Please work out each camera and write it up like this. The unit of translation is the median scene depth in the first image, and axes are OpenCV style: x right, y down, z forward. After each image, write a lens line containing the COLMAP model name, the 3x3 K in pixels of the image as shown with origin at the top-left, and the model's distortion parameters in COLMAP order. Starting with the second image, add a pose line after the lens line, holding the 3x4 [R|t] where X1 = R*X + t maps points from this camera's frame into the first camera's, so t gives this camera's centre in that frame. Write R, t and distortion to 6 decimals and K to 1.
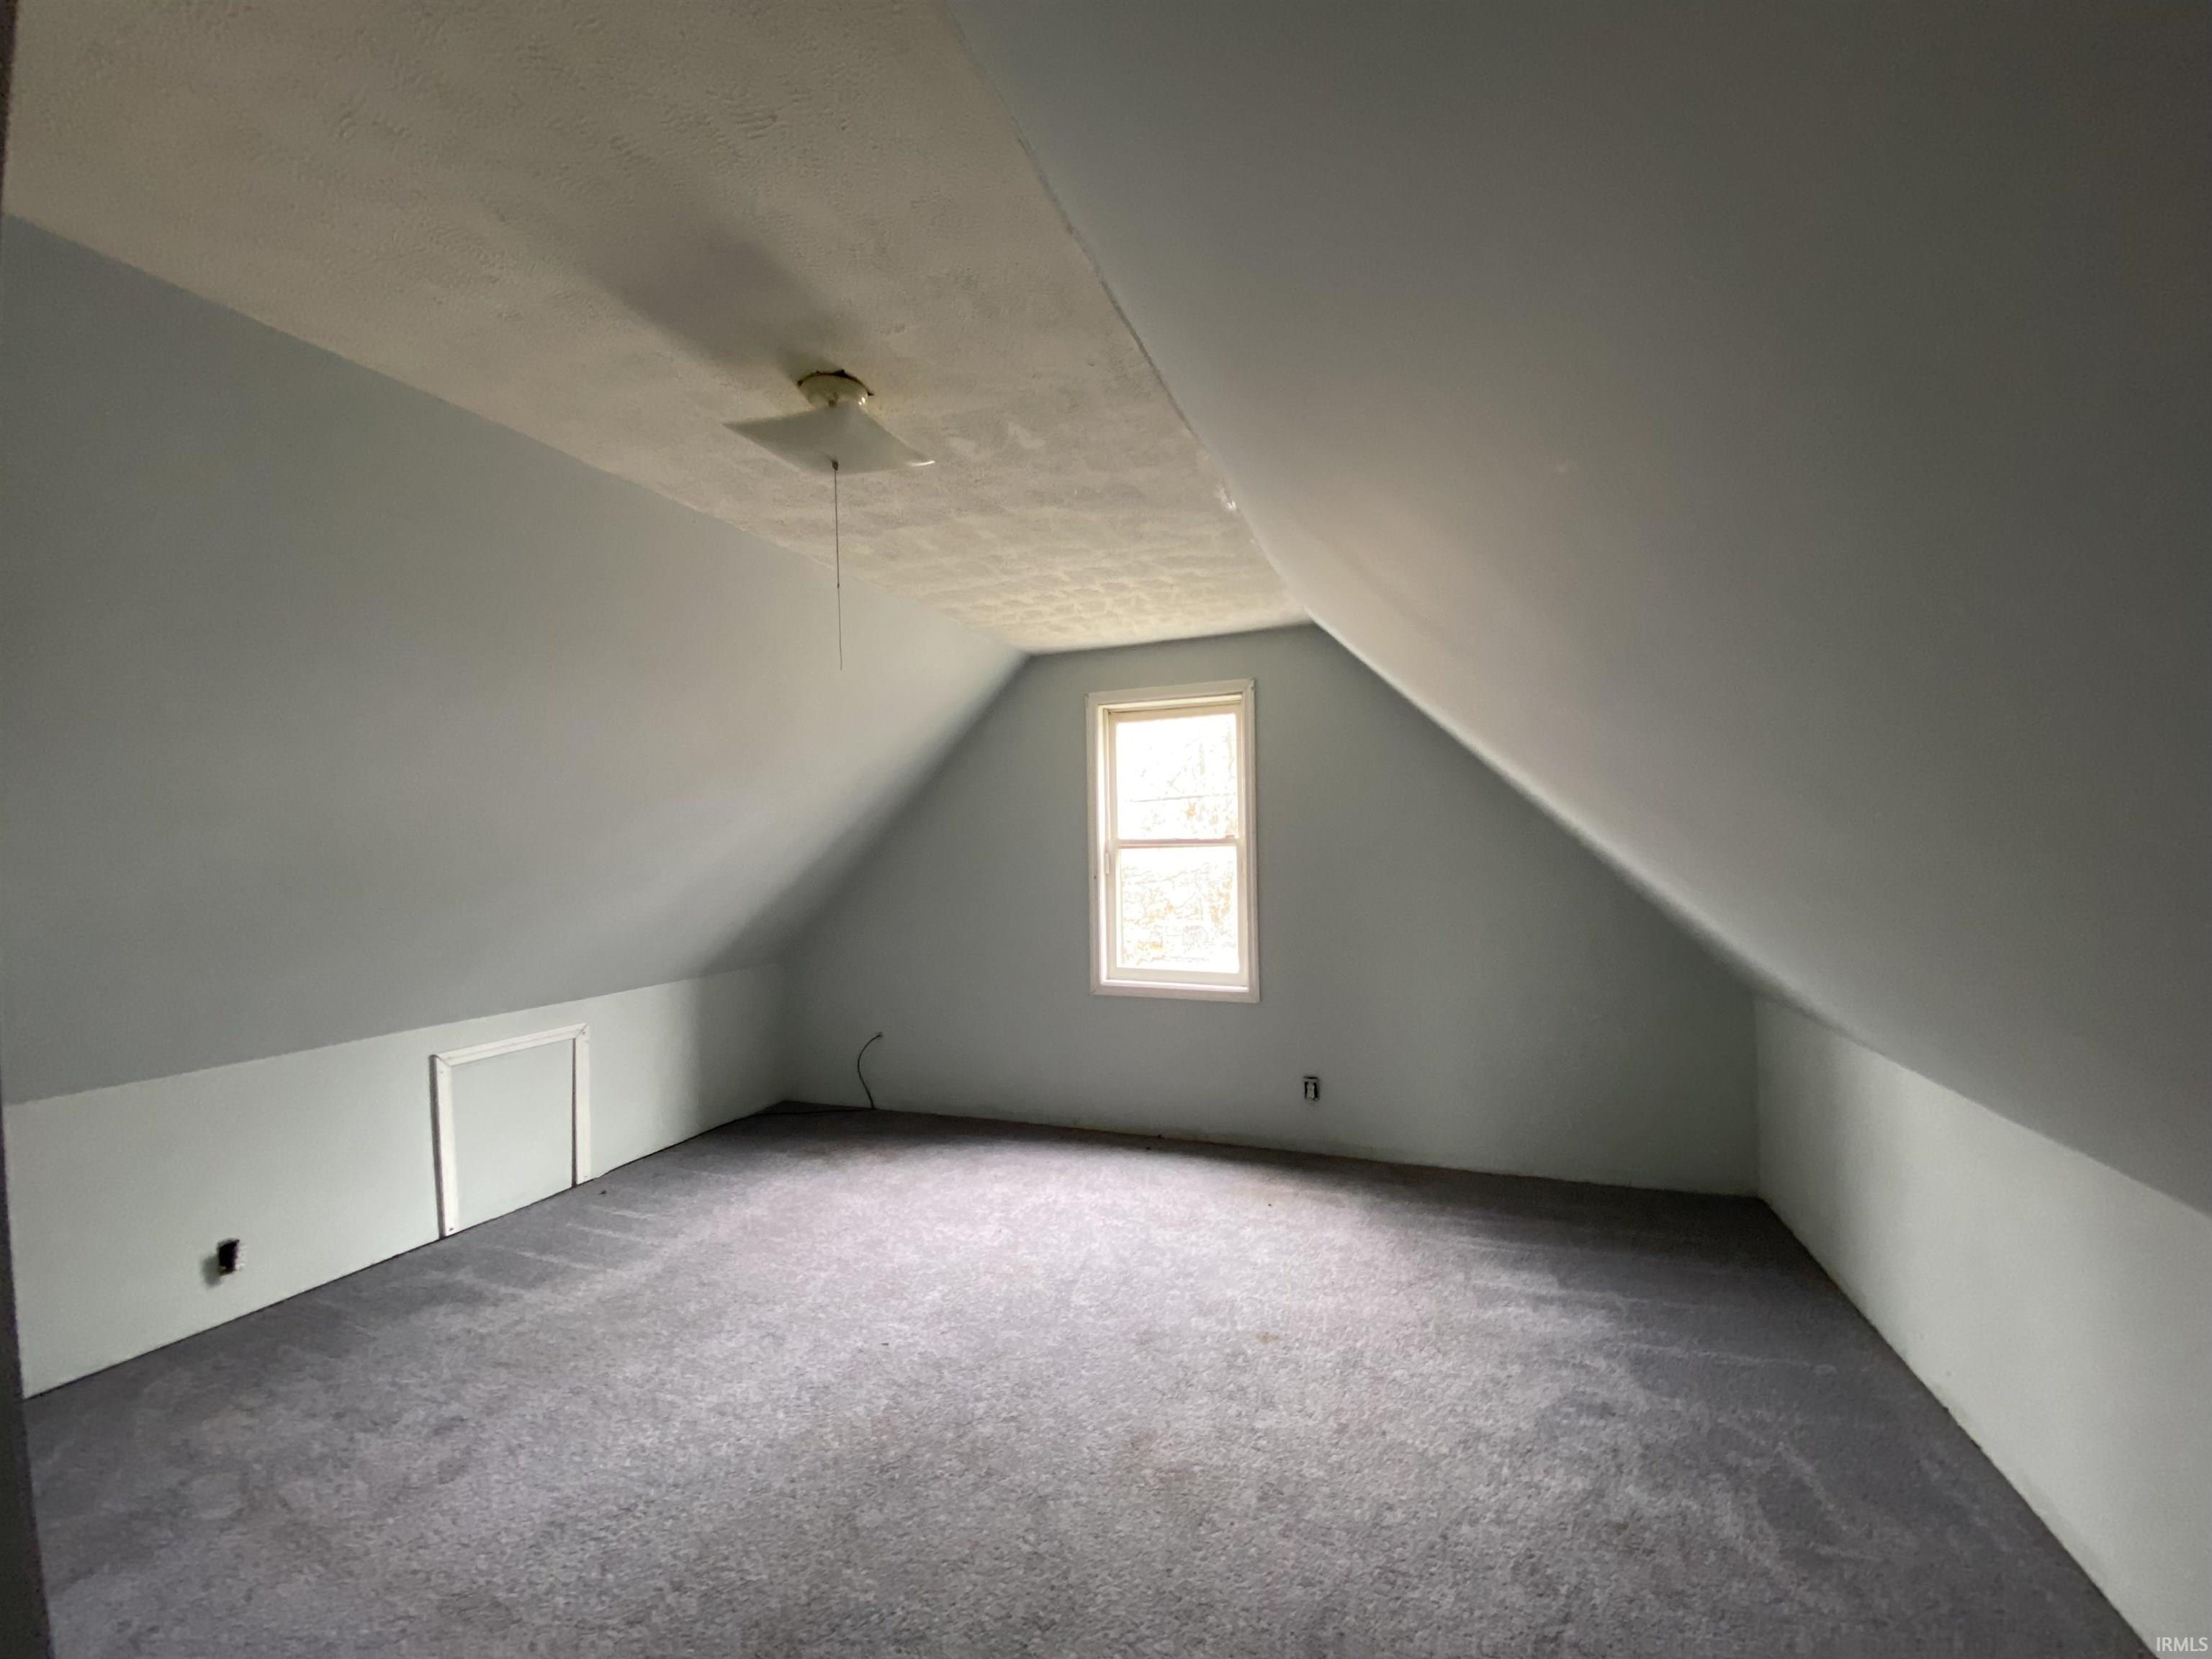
lens RADIAL K [[897.5, 0, 1108.0], [0, 897.5, 838.3], [0, 0, 1]] dist [0.011205, -0.015247]
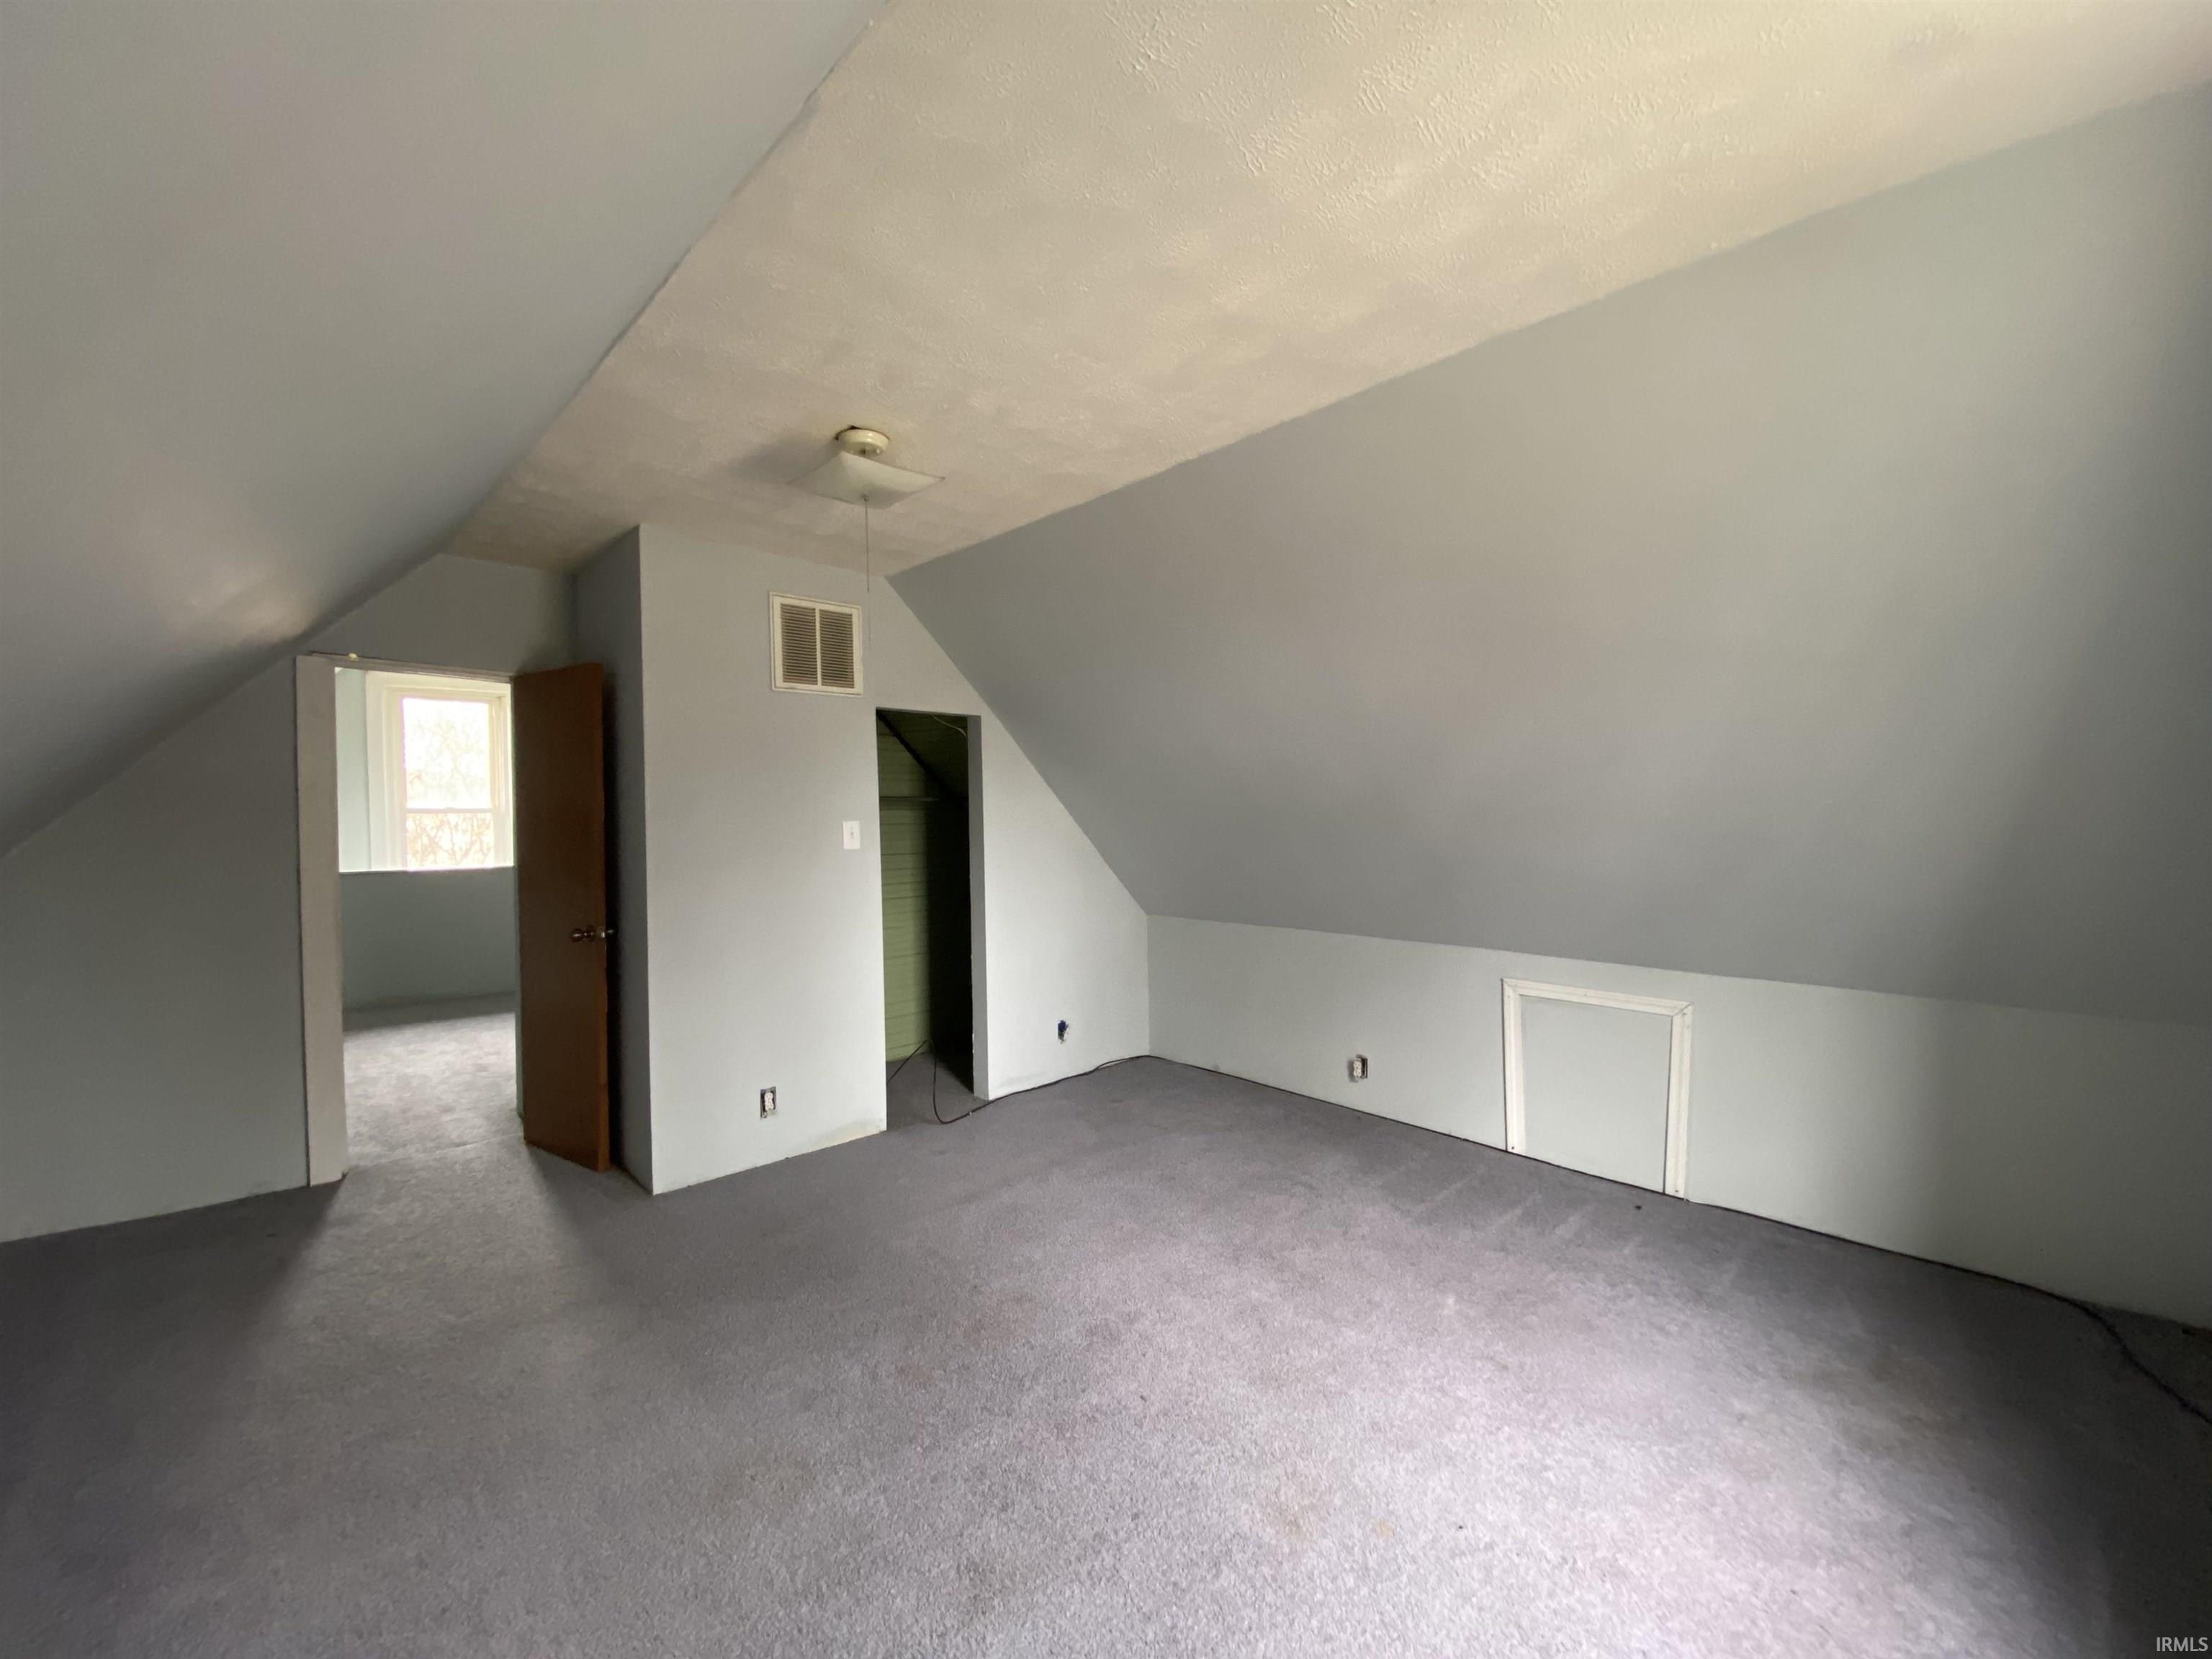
lens RADIAL K [[897.5, 0, 1112.1], [0, 897.5, 826.5], [0, 0, 1]] dist [0.011205, -0.015247]
pose [[-0.450975, 0.037724, -0.891739, 0.375379], [0.022840, 0.999267, 0.030722, 0.014081], [0.892244, -0.006512, -0.451506, 0.965975]]
